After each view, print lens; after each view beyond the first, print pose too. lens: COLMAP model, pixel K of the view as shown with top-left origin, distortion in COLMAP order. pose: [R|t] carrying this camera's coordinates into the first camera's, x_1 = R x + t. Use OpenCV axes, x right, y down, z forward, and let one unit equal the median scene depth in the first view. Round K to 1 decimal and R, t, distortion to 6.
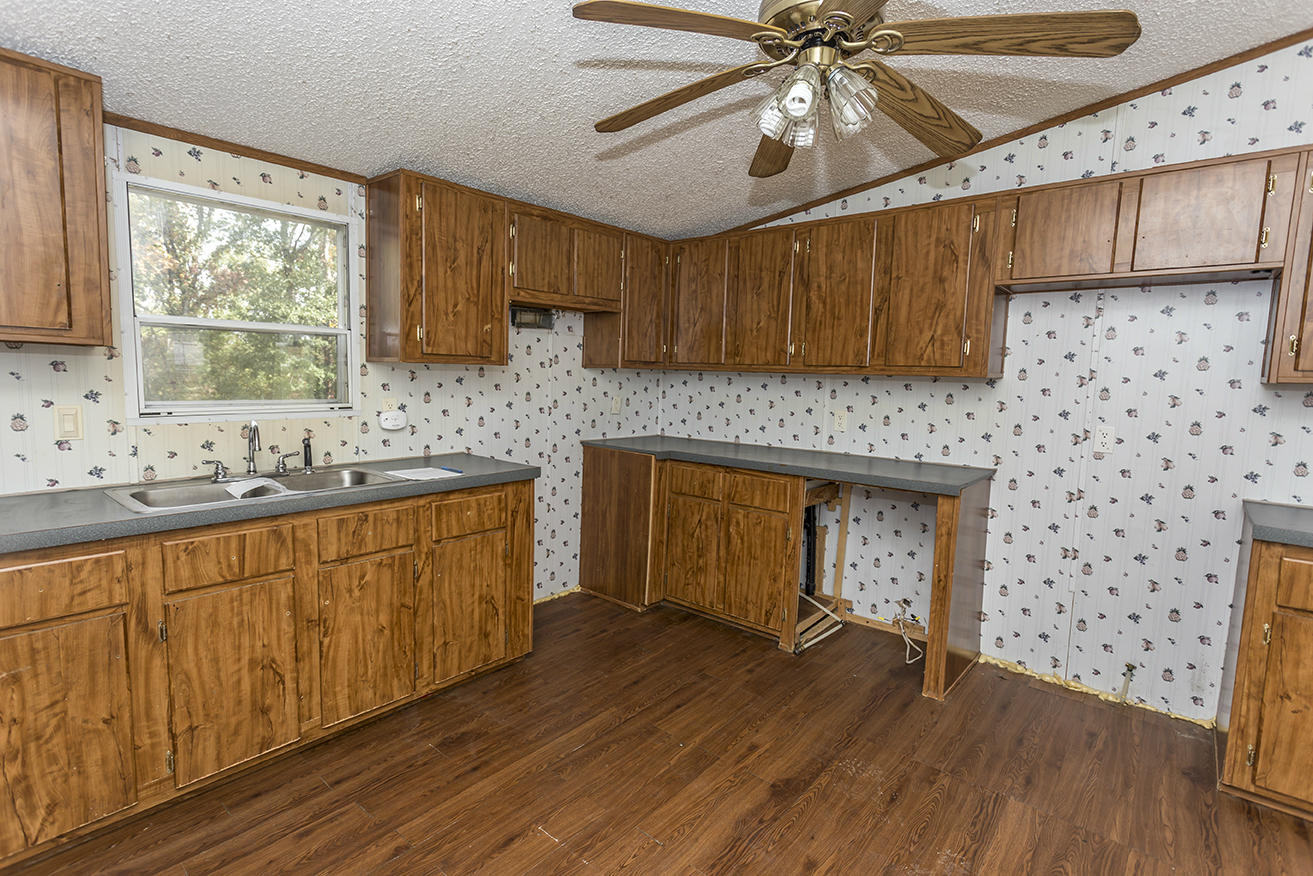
lens RADIAL K [[625.9, 0, 650.1], [0, 625.9, 437.4], [0, 0, 1]] dist [0.001745, -0.000005]
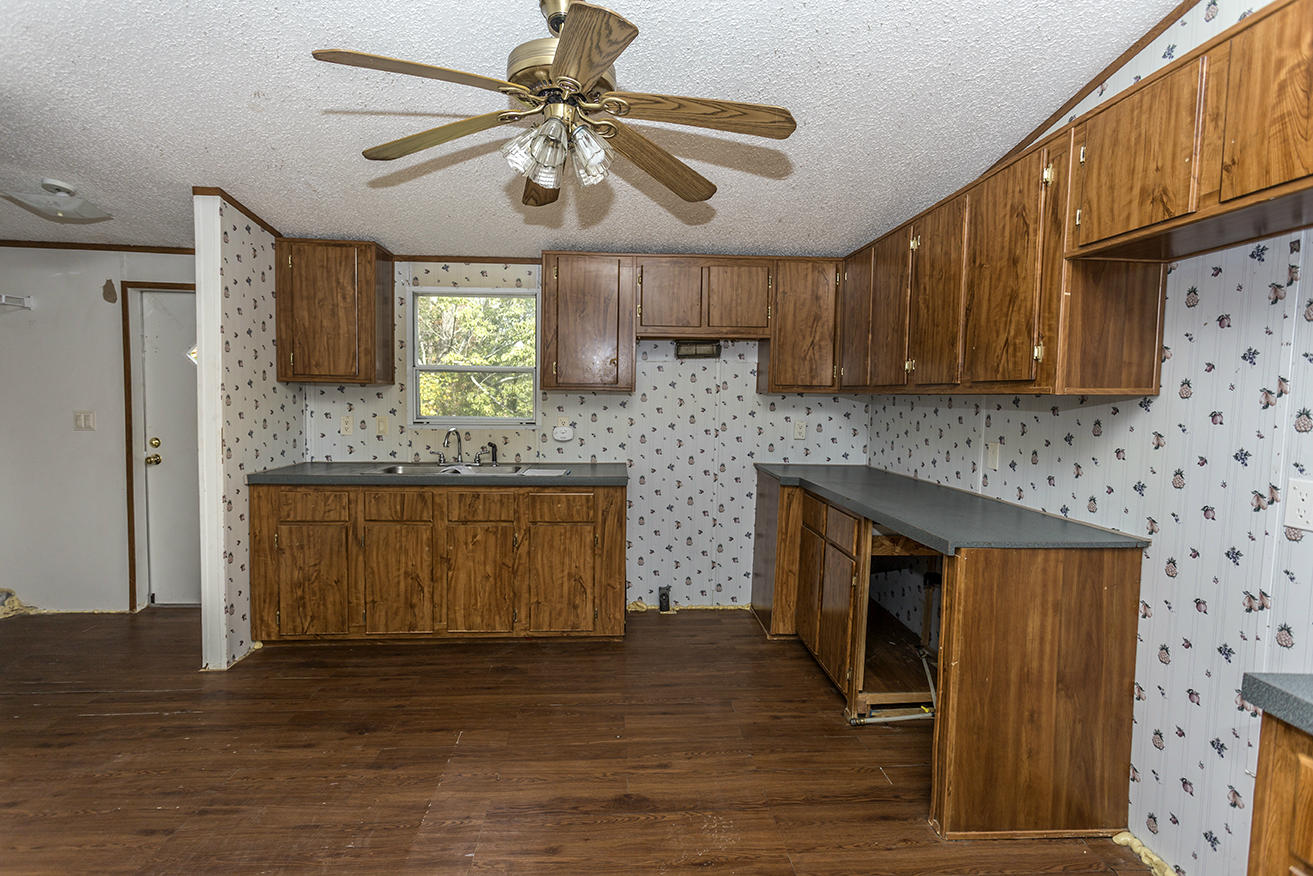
lens RADIAL K [[625.9, 0, 649.6], [0, 625.9, 437.7], [0, 0, 1]] dist [0.001745, -0.000005]
pose [[0.696100, 0.033384, -0.717168, 0.701379], [-0.070266, 0.997291, -0.021777, -0.002988], [0.714498, 0.065551, 0.696560, 0.209566]]
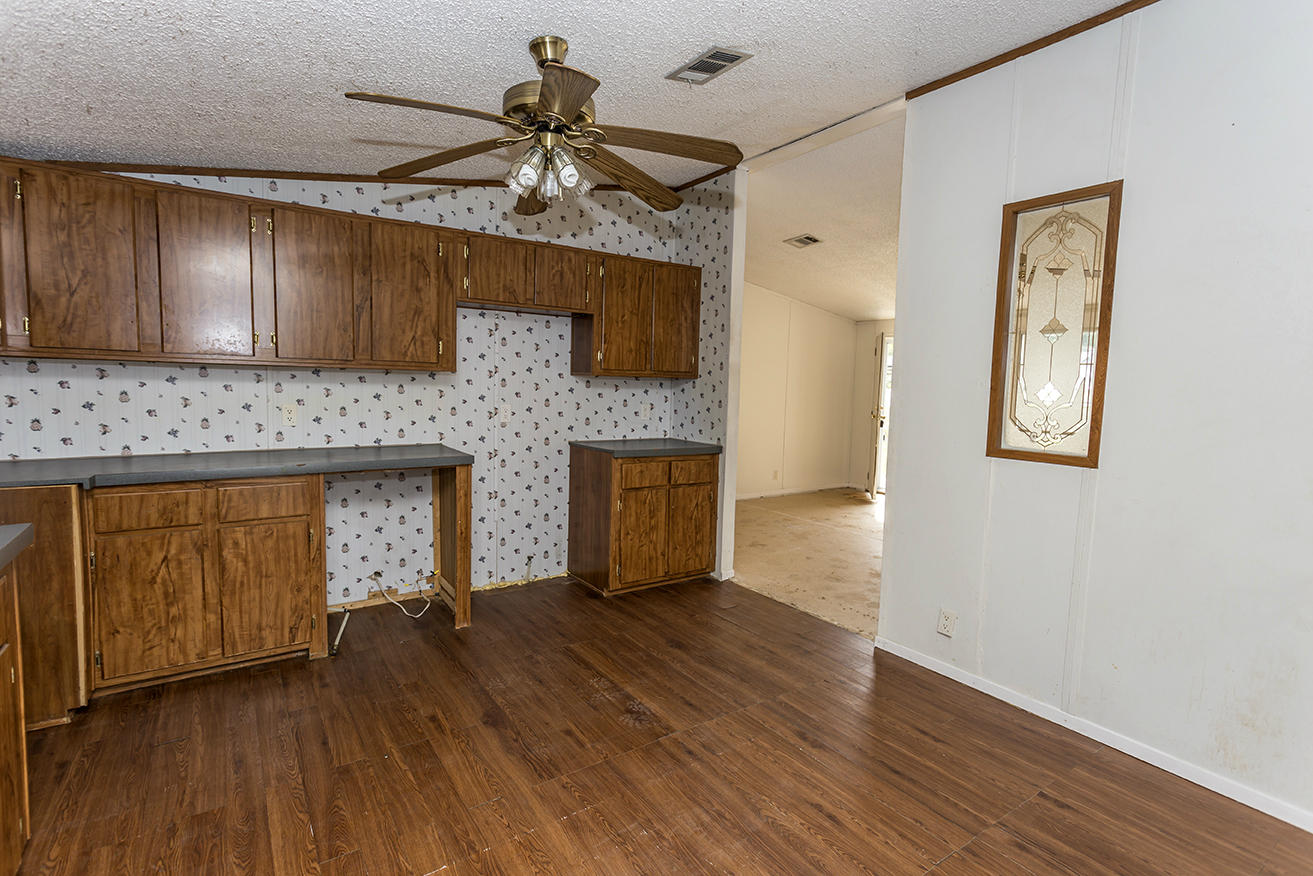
lens RADIAL K [[625.9, 0, 654.9], [0, 625.9, 435.5], [0, 0, 1]] dist [0.001745, -0.000005]
pose [[0.256409, -0.100741, 0.961304, -0.598007], [0.079274, 0.993395, 0.082959, -0.038423], [-0.963312, 0.054935, 0.262702, 0.267534]]
